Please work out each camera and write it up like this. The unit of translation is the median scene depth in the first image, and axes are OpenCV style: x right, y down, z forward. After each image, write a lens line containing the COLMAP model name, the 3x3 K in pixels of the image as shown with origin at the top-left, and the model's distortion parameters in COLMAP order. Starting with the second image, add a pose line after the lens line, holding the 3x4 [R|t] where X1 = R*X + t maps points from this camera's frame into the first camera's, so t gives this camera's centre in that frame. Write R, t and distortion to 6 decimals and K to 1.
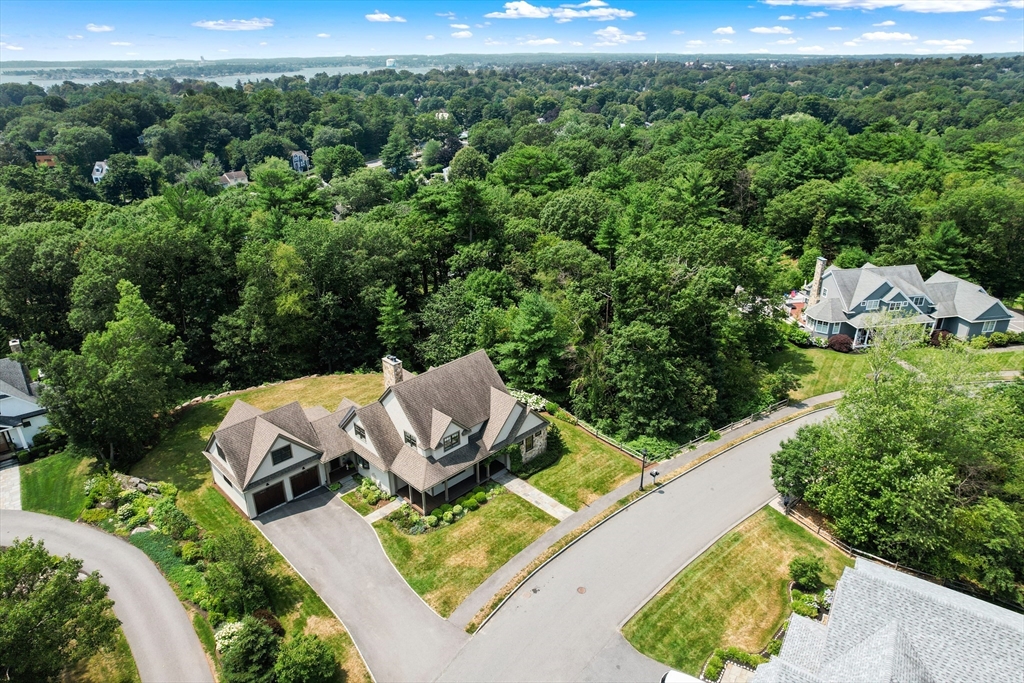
lens RADIAL K [[650.6, 0, 512.0], [0, 650.6, 341.5], [0, 0, 1]] dist [-0.069596, 0.058217]
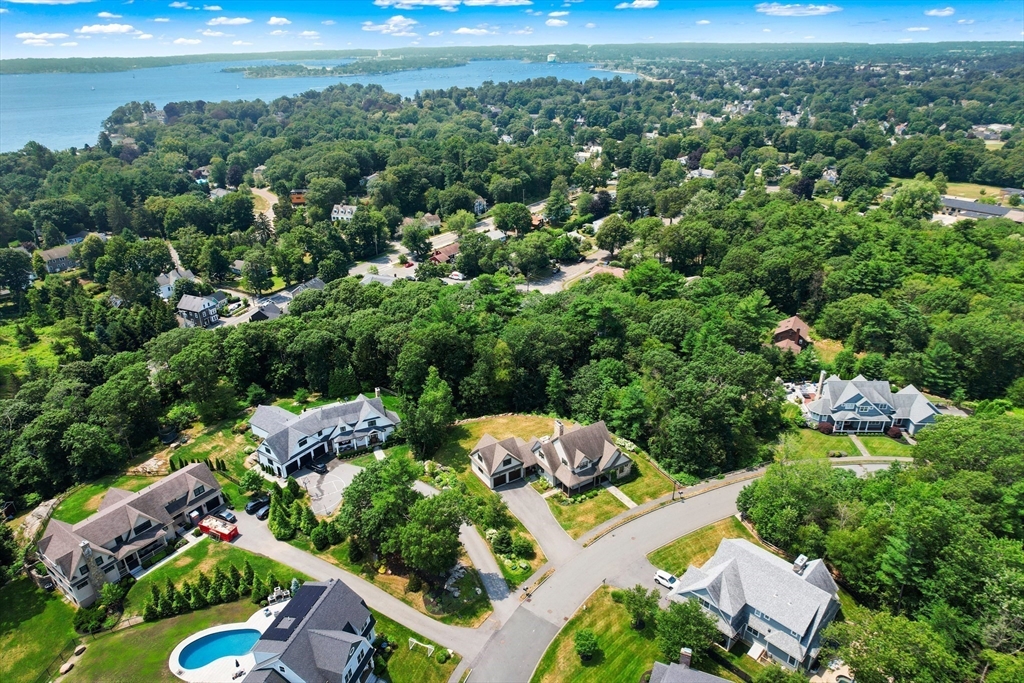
lens RADIAL K [[650.6, 0, 512.0], [0, 650.6, 341.5], [0, 0, 1]] dist [-0.069596, 0.058217]
pose [[0.974558, 0.089046, -0.205688, 0.061508], [-0.084747, 0.995962, 0.029636, -0.227771], [0.207496, -0.011451, 0.978169, -0.875261]]
